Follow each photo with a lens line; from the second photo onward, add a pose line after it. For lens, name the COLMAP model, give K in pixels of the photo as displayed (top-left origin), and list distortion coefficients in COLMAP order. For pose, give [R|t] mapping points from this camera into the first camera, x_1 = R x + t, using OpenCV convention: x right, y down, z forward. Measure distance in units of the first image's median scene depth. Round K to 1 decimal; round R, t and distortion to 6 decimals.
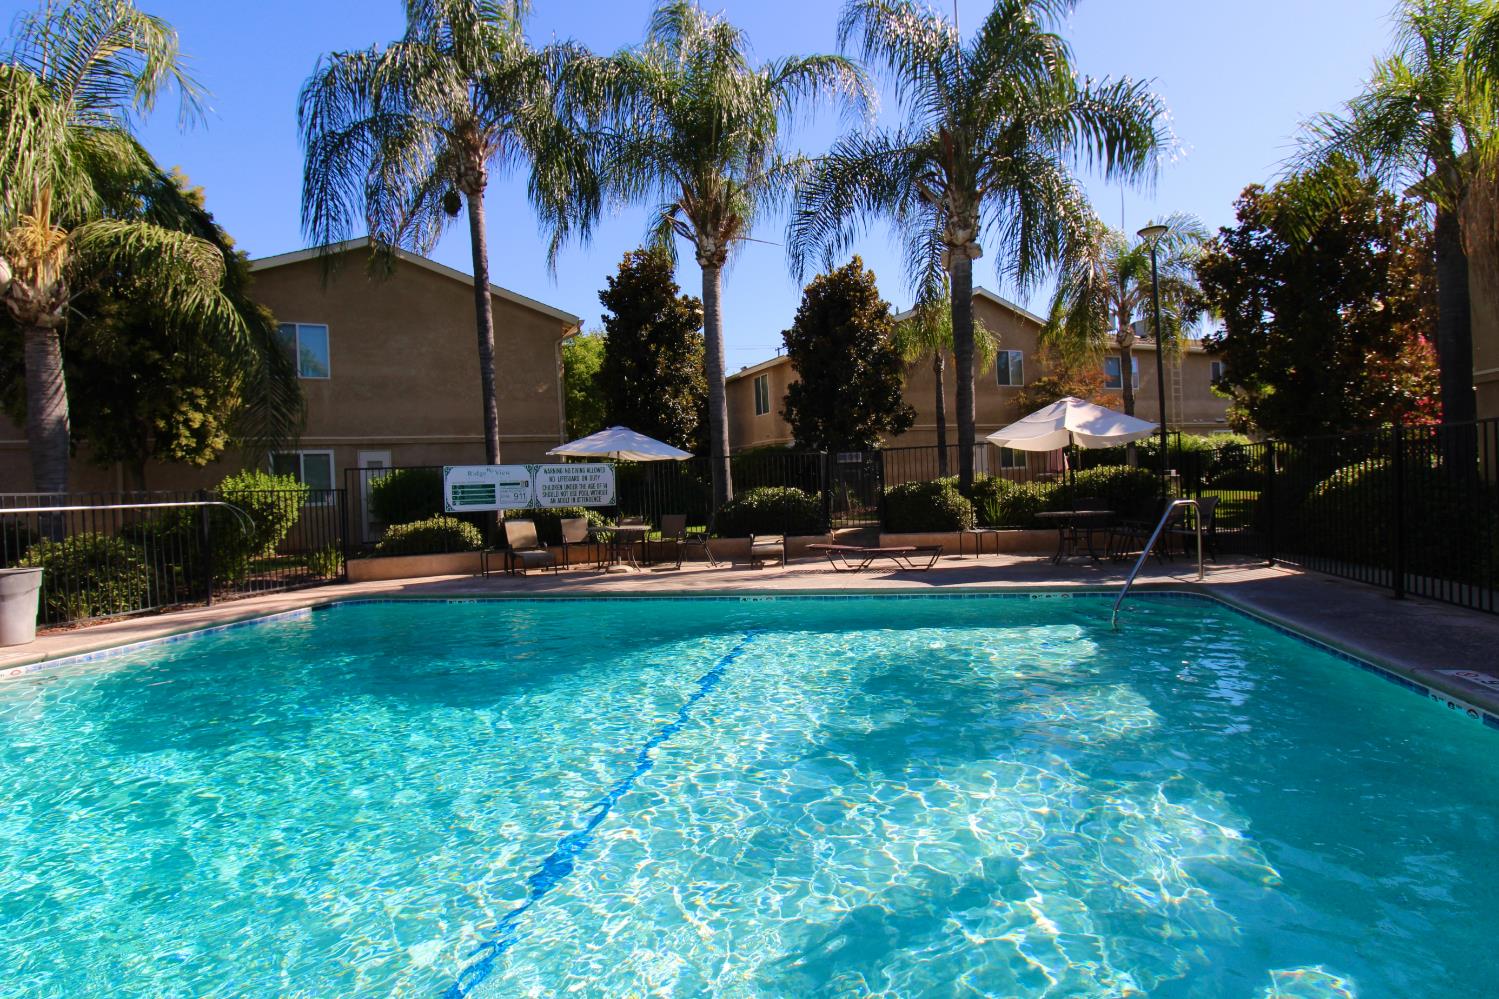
lens RADIAL K [[724.2, 0, 750.5], [0, 724.2, 496.0], [0, 0, 1]] dist [0.002289, -0.015262]
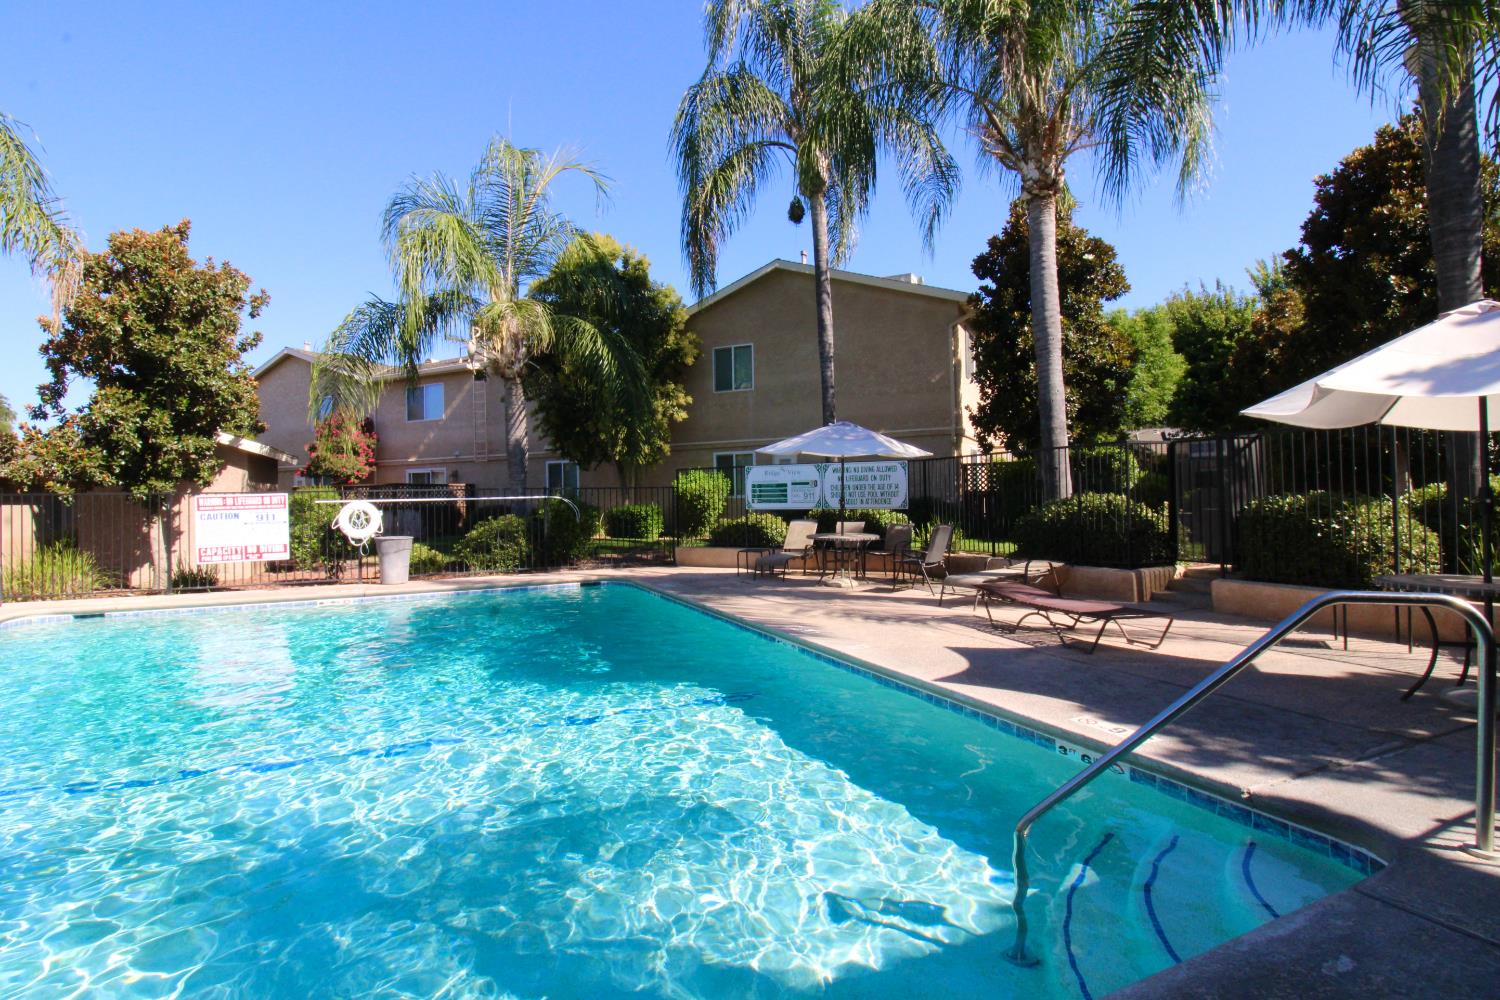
lens RADIAL K [[704.9, 0, 770.5], [0, 704.9, 489.9], [0, 0, 1]] dist [0.002656, -0.015689]
pose [[0.631030, 0.021931, -0.775448, 0.389370], [-0.015130, 0.999758, 0.015963, -0.022471], [0.775611, 0.001659, 0.631209, 0.357279]]
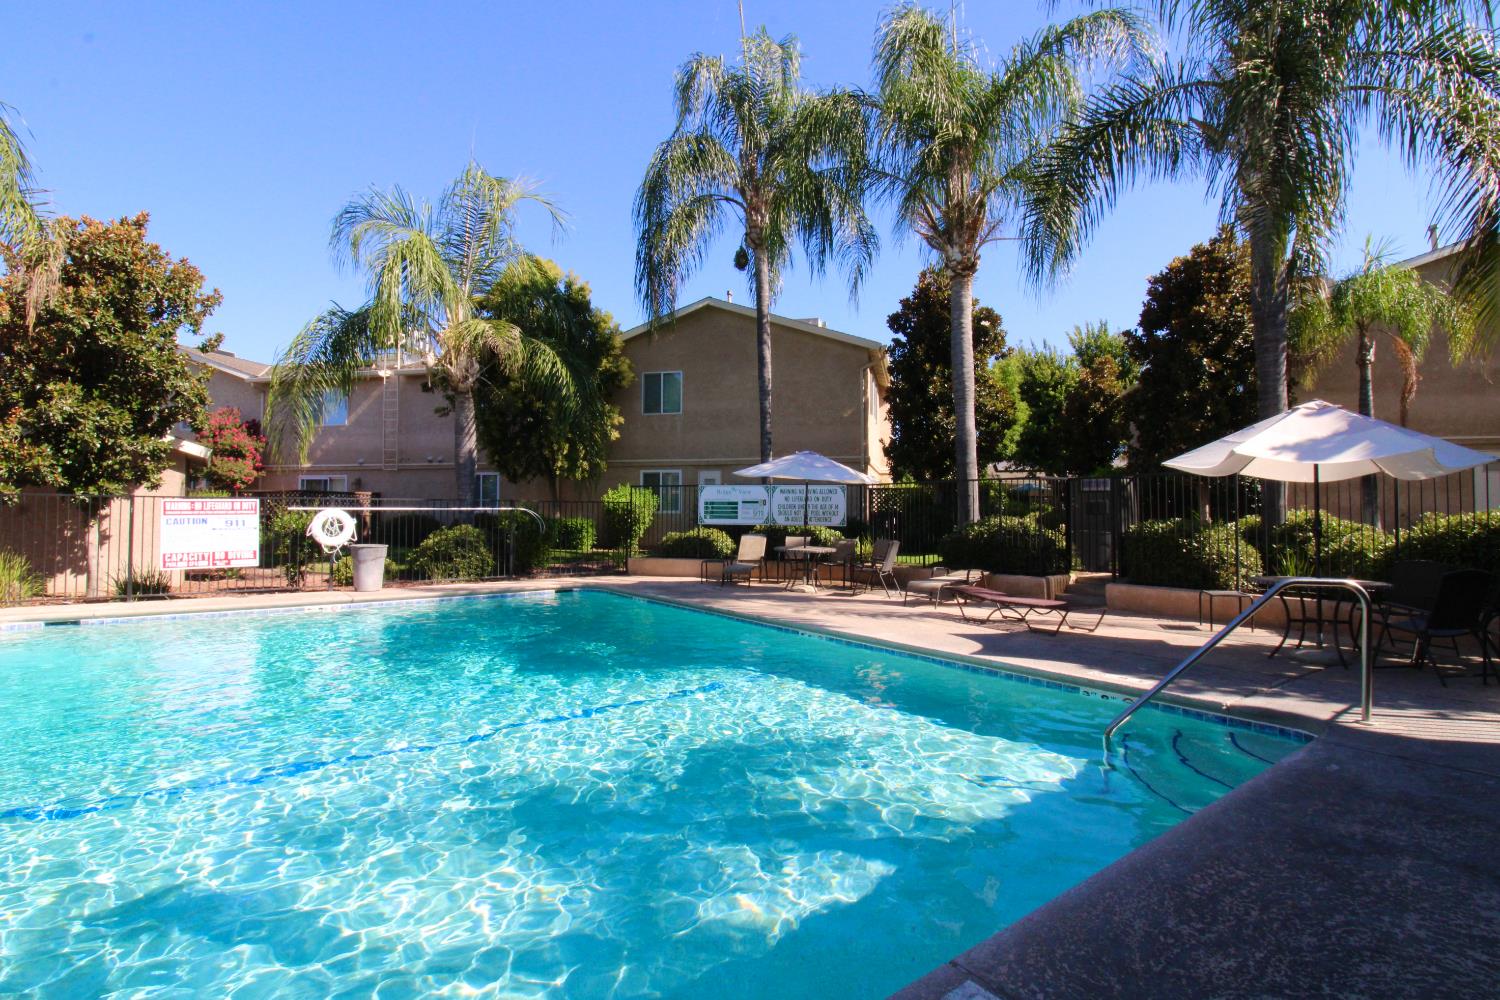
lens RADIAL K [[699.7, 0, 741.8], [0, 699.7, 491.5], [0, 0, 1]] dist [0.001145, -0.014944]
pose [[0.780796, 0.026396, -0.624228, 0.332352], [-0.042428, 0.999041, -0.010825, -0.020544], [0.623344, 0.034937, 0.781167, 0.143857]]
